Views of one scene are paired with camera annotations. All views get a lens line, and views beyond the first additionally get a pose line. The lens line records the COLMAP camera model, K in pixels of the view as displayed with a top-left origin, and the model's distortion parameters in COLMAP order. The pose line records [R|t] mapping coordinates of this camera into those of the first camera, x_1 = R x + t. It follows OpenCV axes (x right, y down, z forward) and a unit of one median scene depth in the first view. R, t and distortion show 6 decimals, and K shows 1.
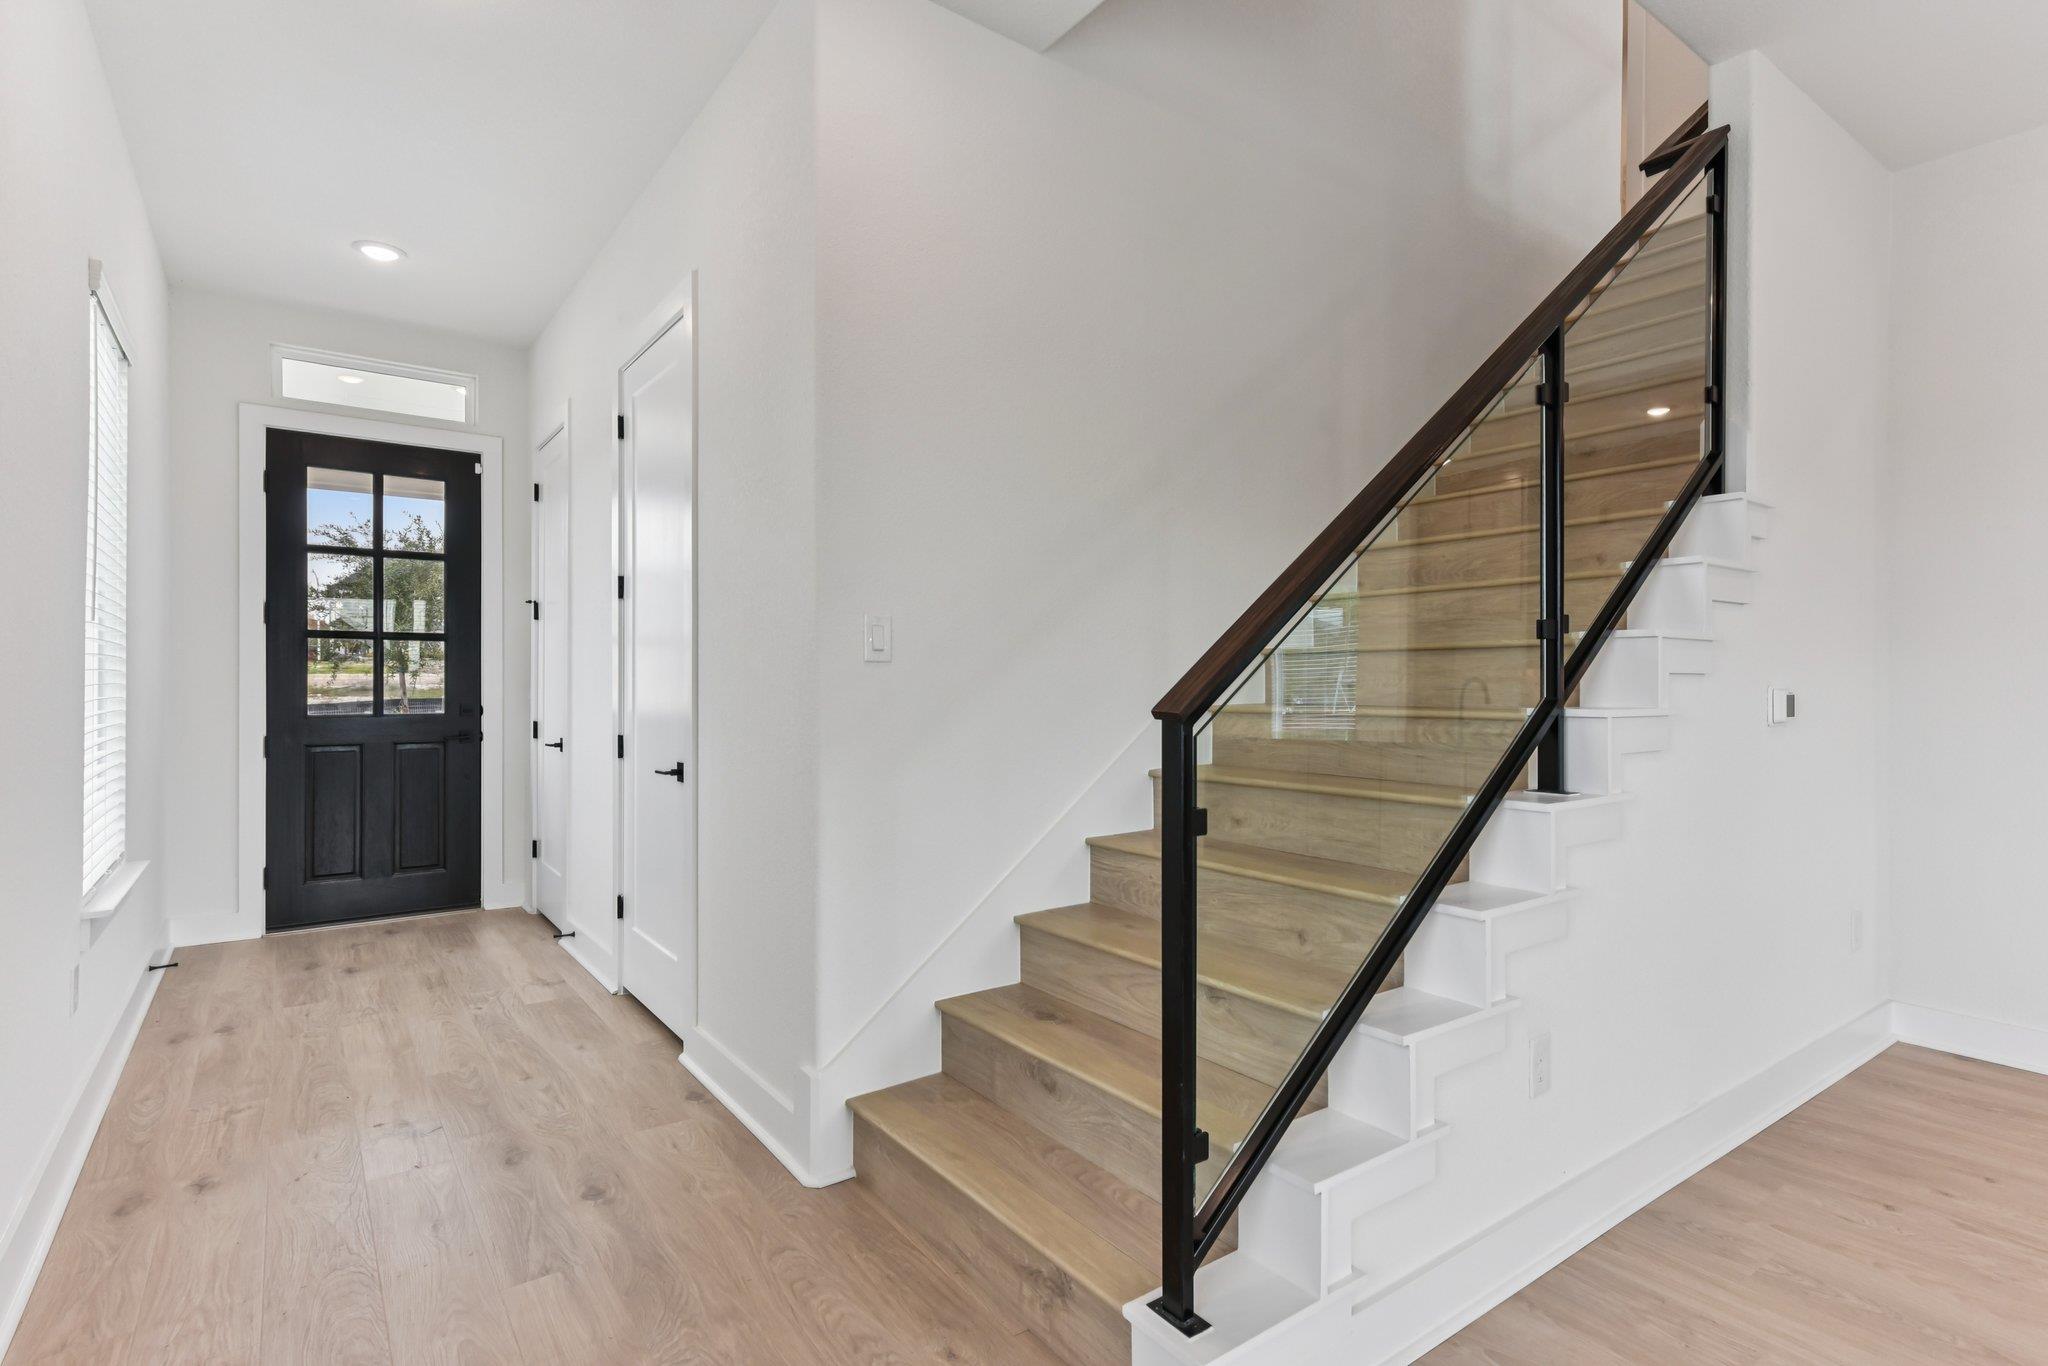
lens RADIAL K [[1006.0, 0, 1034.8], [0, 1006.0, 684.4], [0, 0, 1]] dist [0.017577, -0.001235]
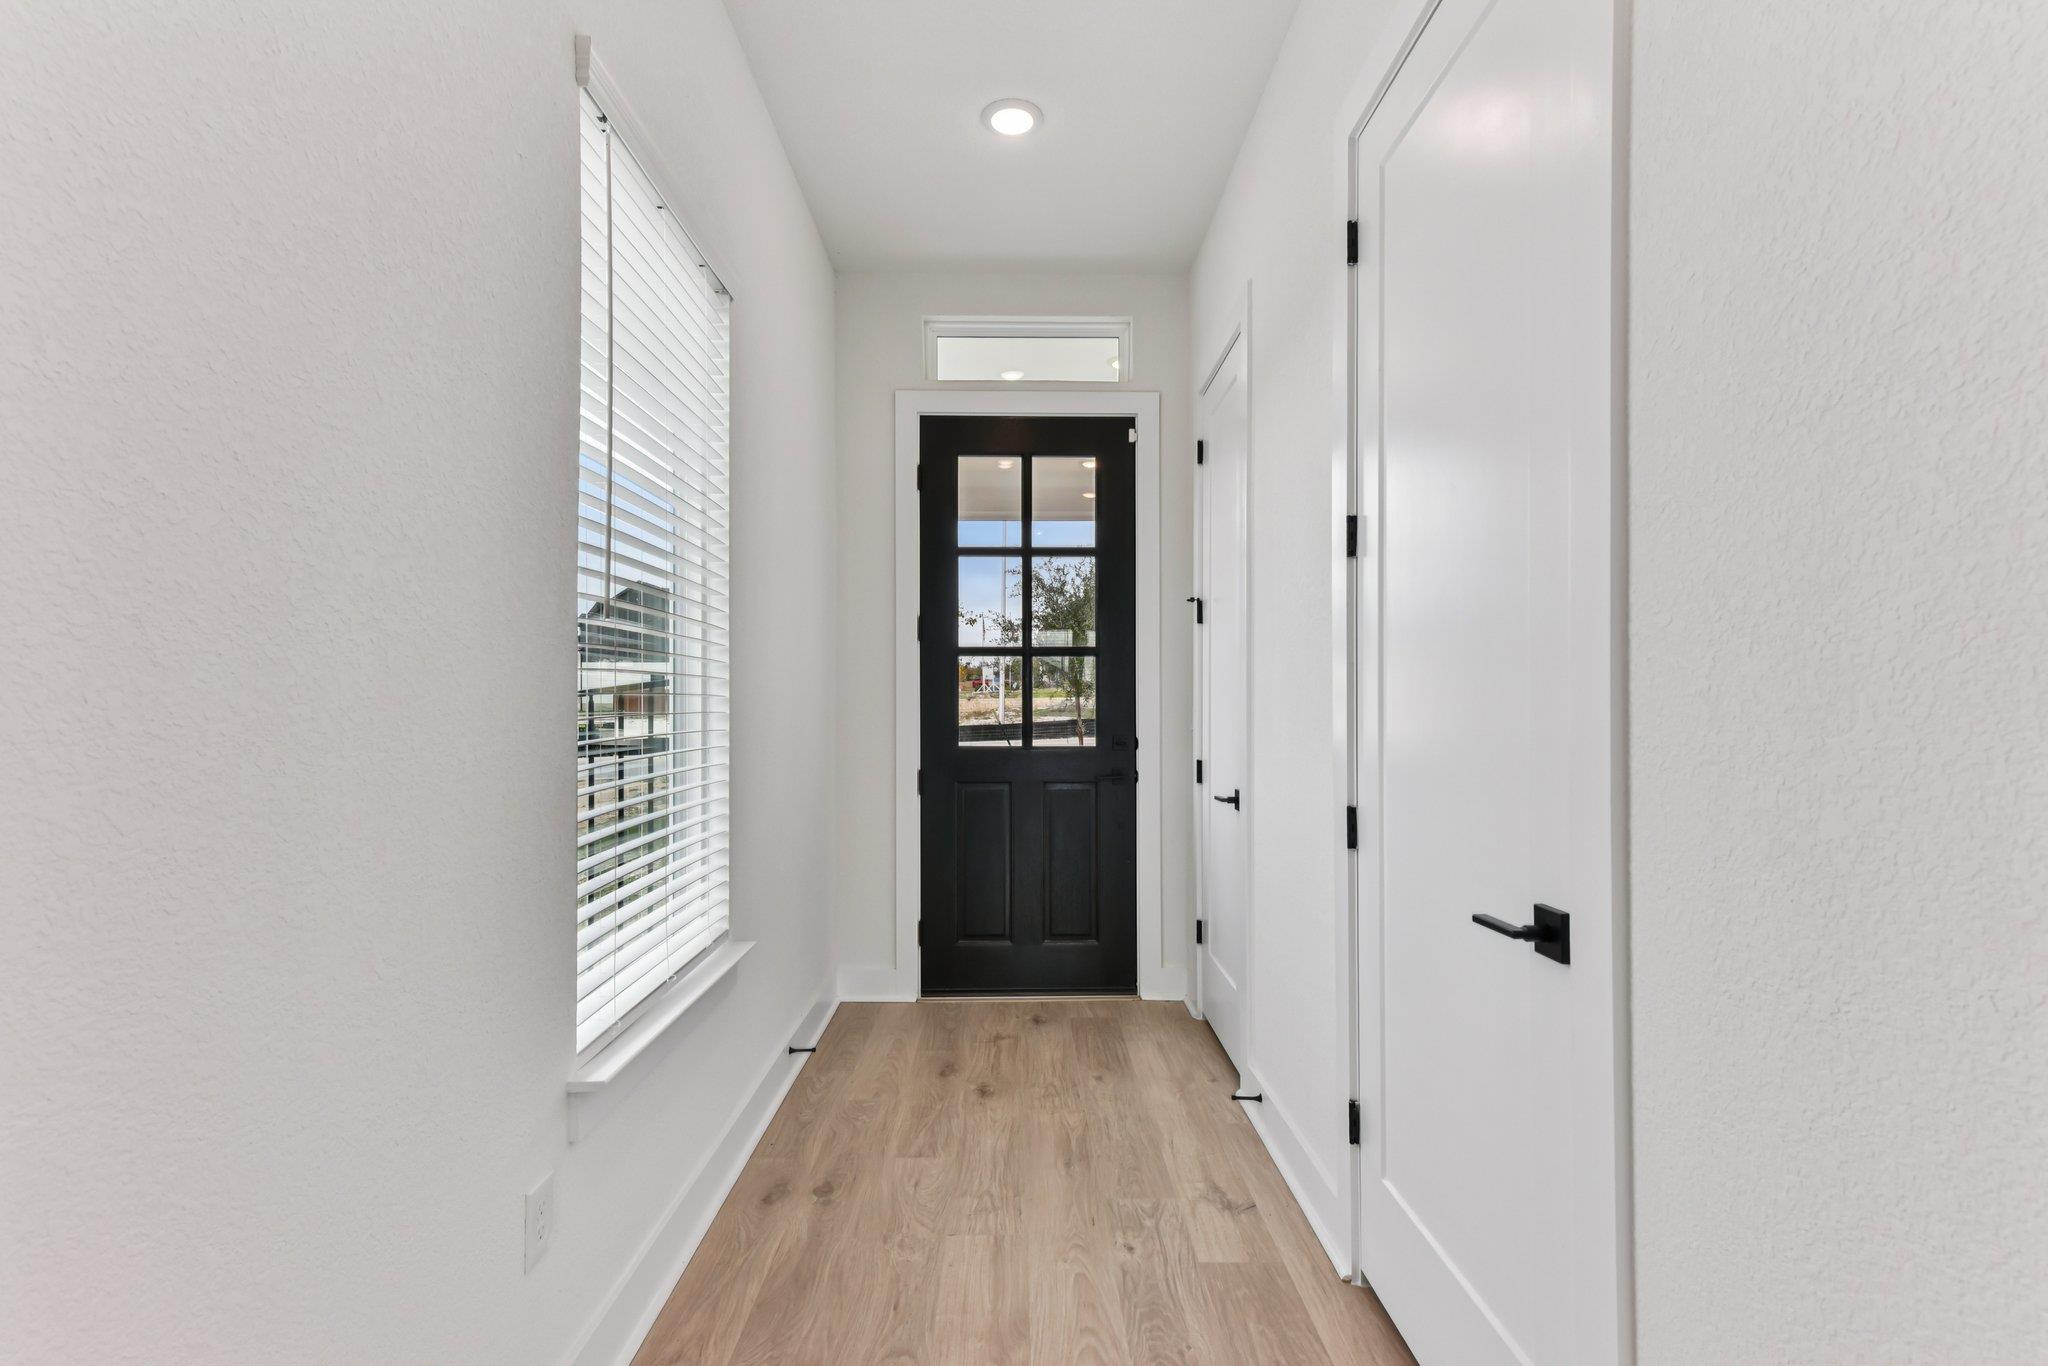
lens RADIAL K [[954.3, 0, 1019.6], [0, 954.3, 697.0], [0, 0, 1]] dist [0.001059, 0.000022]
pose [[0.808073, -0.006807, -0.589043, -0.209229], [0.001552, 0.999954, -0.009426, -0.003715], [0.589081, 0.006703, 0.808046, 0.395837]]
